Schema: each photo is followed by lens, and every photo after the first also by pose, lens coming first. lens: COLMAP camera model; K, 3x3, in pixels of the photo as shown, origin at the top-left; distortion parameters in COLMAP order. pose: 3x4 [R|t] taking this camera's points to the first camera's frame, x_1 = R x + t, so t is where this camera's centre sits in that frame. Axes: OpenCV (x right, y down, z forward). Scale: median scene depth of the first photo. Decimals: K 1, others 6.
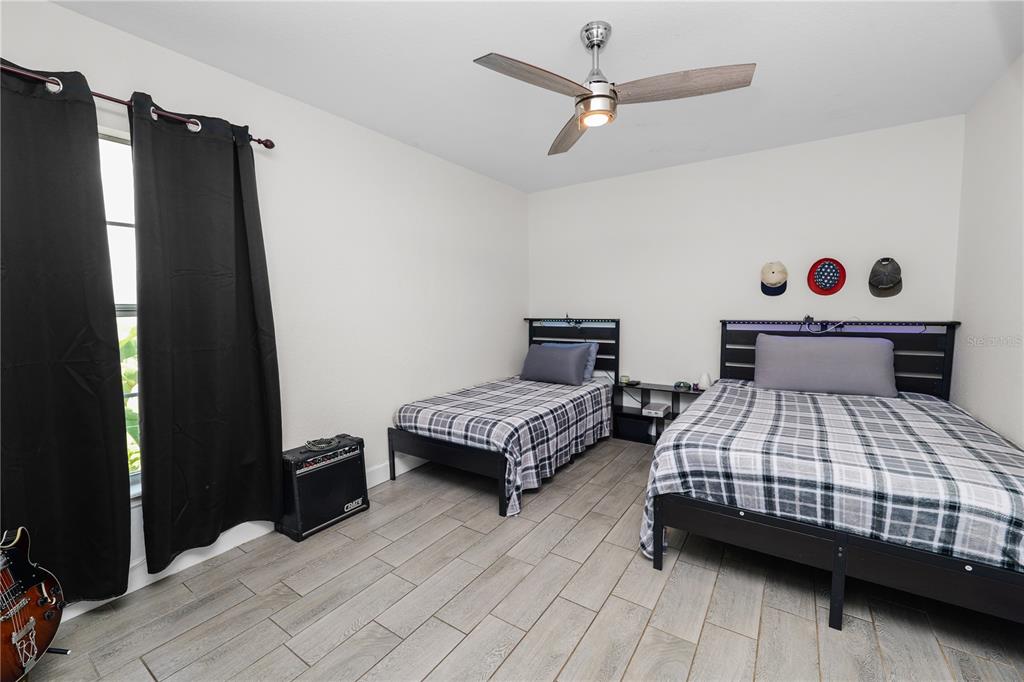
lens RADIAL K [[415.6, 0, 512.0], [0, 415.6, 341.0], [0, 0, 1]] dist [-0.012216, 0.000169]
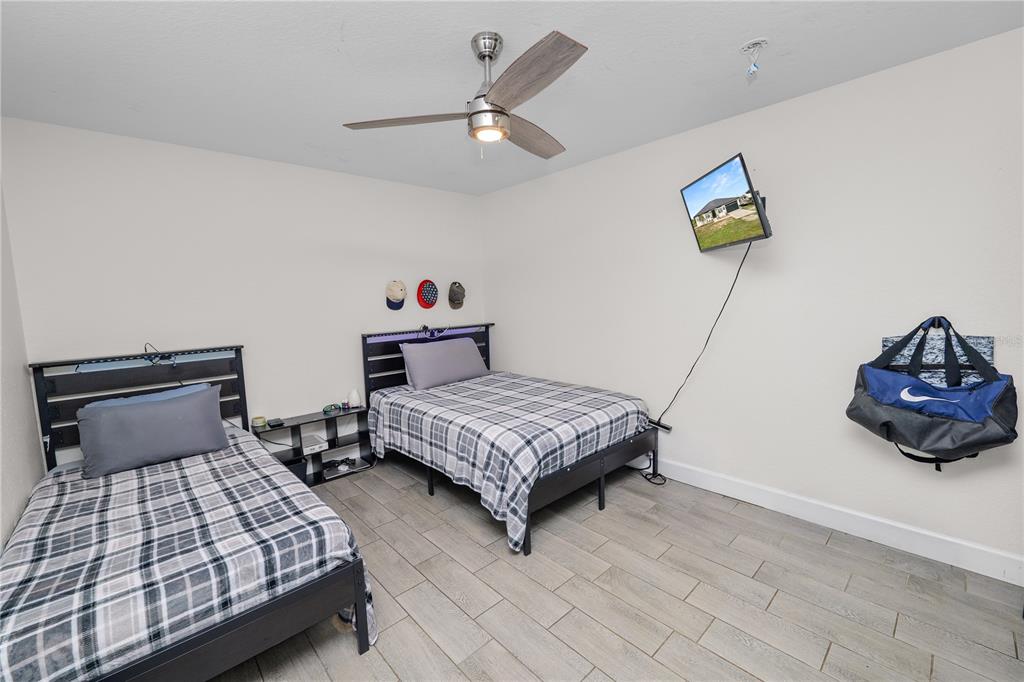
lens RADIAL K [[415.6, 0, 512.0], [0, 415.6, 341.0], [0, 0, 1]] dist [-0.012216, 0.000169]
pose [[0.237606, -0.096827, 0.966524, -0.461499], [0.115076, 0.990818, 0.070971, -0.076262], [-0.964521, 0.094361, 0.246567, 0.463810]]
